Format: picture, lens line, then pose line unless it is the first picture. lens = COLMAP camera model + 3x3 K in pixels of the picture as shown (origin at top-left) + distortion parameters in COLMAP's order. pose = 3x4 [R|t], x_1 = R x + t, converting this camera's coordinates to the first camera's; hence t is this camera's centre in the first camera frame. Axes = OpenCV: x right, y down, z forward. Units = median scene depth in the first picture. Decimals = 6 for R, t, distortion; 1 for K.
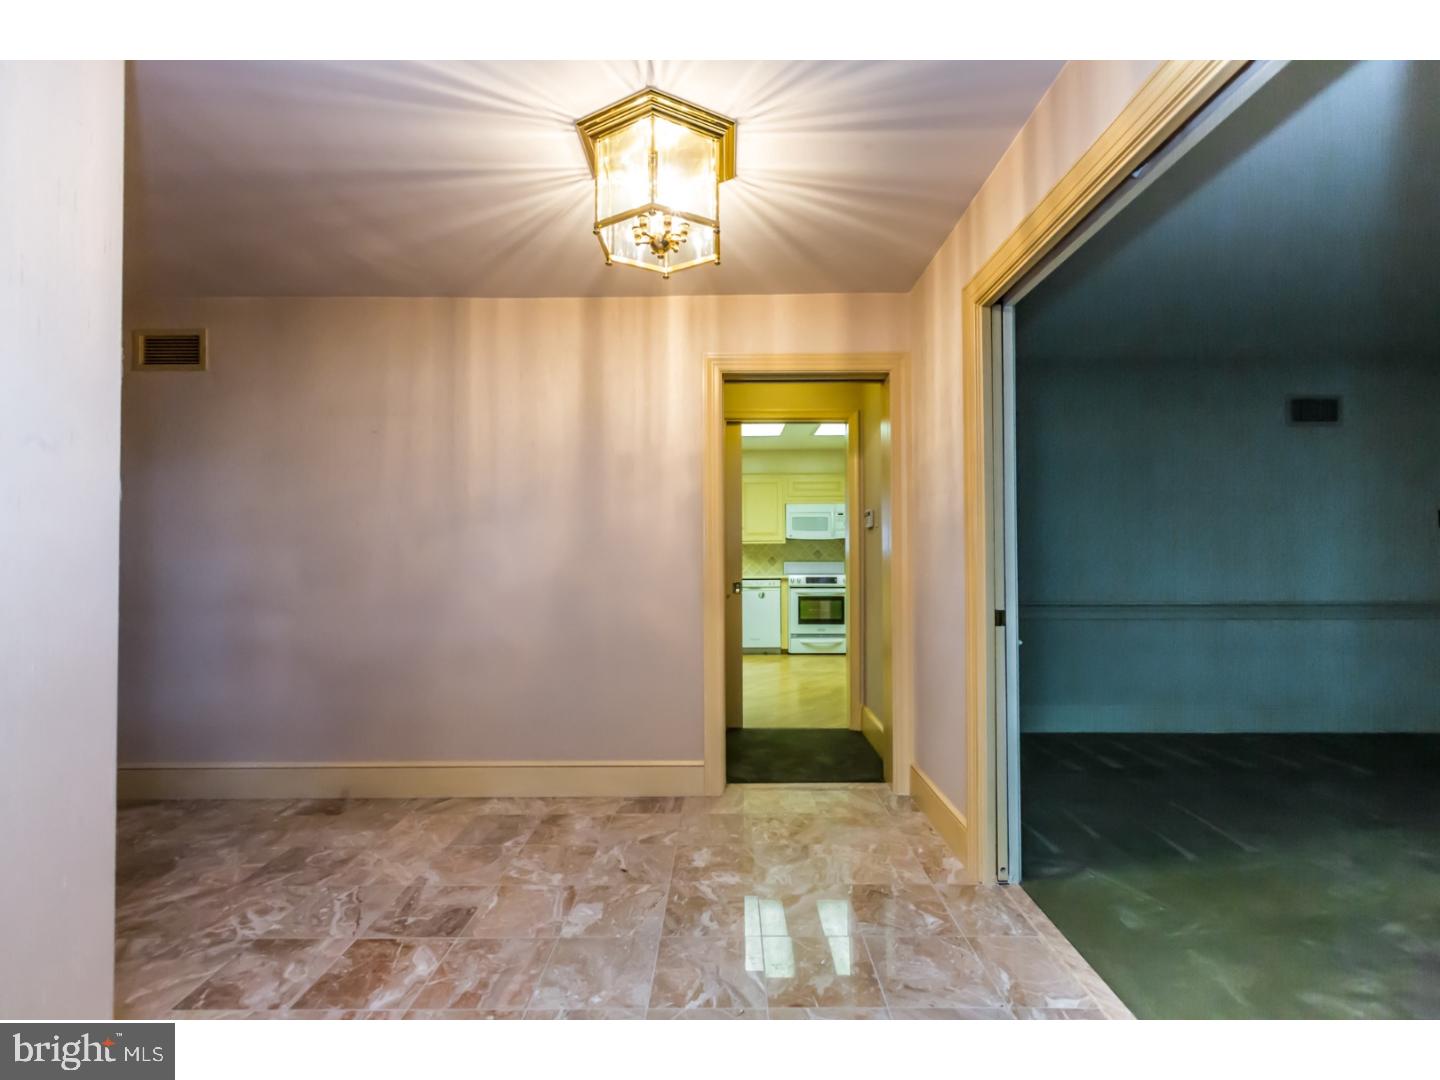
lens RADIAL K [[643.4, 0, 719.6], [0, 643.4, 544.4], [0, 0, 1]] dist [-0.005751, -0.000444]
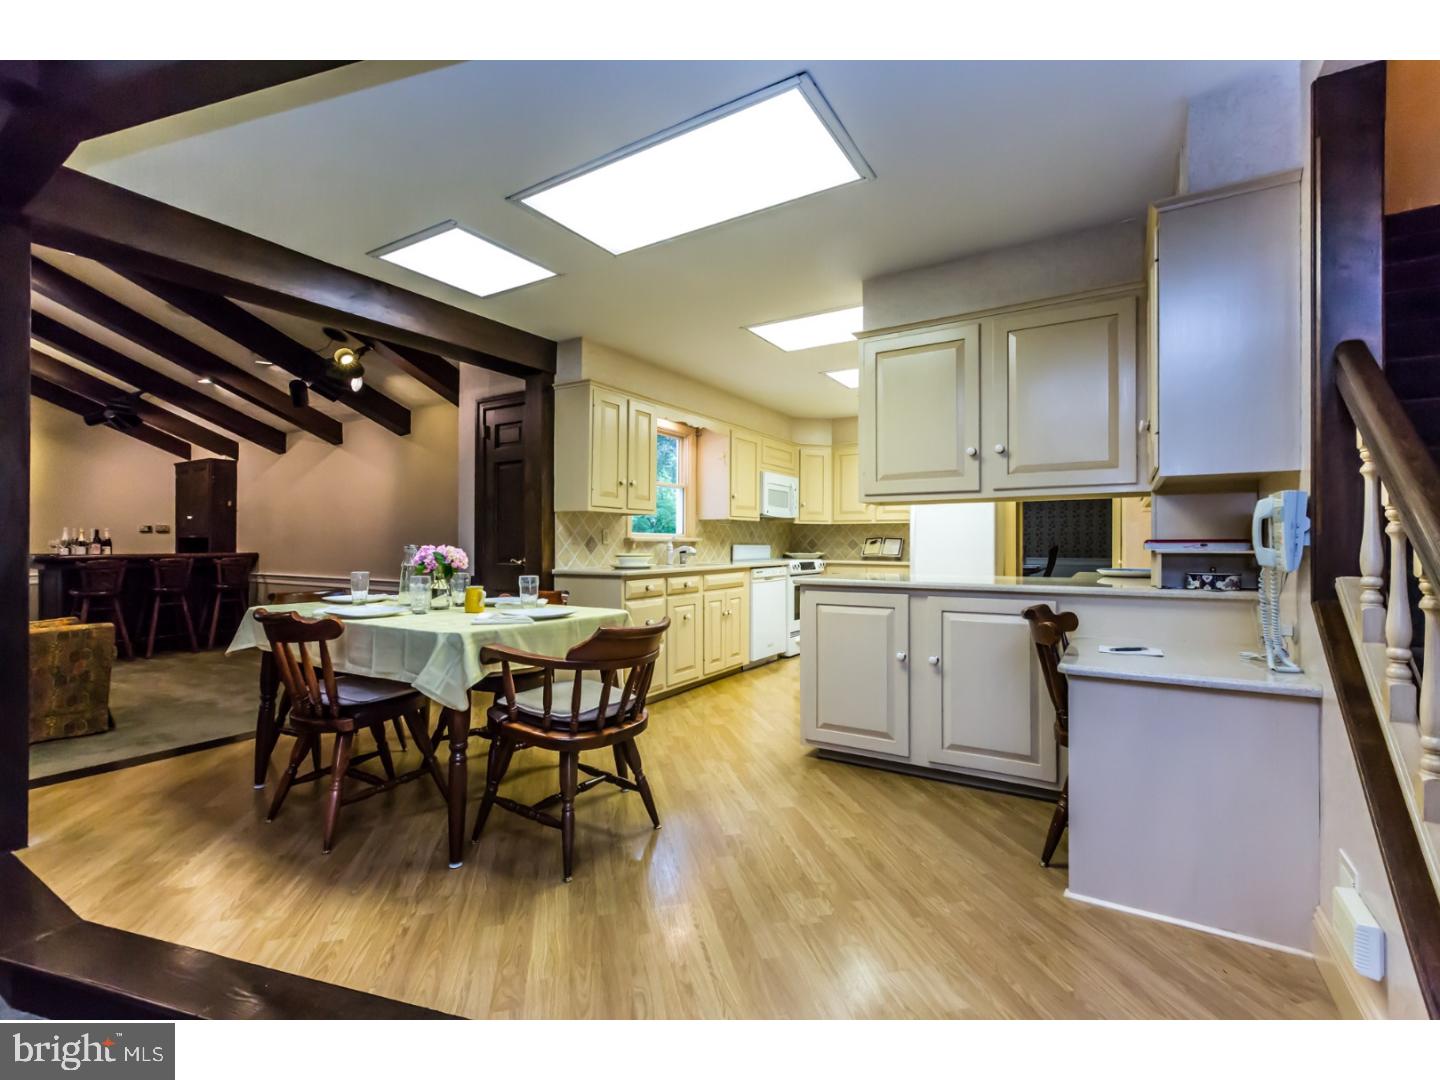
lens RADIAL K [[643.4, 0, 720.3], [0, 643.4, 539.8], [0, 0, 1]] dist [-0.005751, -0.000444]
pose [[0.509544, 0.009165, 0.860396, -0.626721], [-0.009612, 0.999942, -0.004959, 0.026454], [-0.860391, -0.005743, 0.509603, 0.659163]]
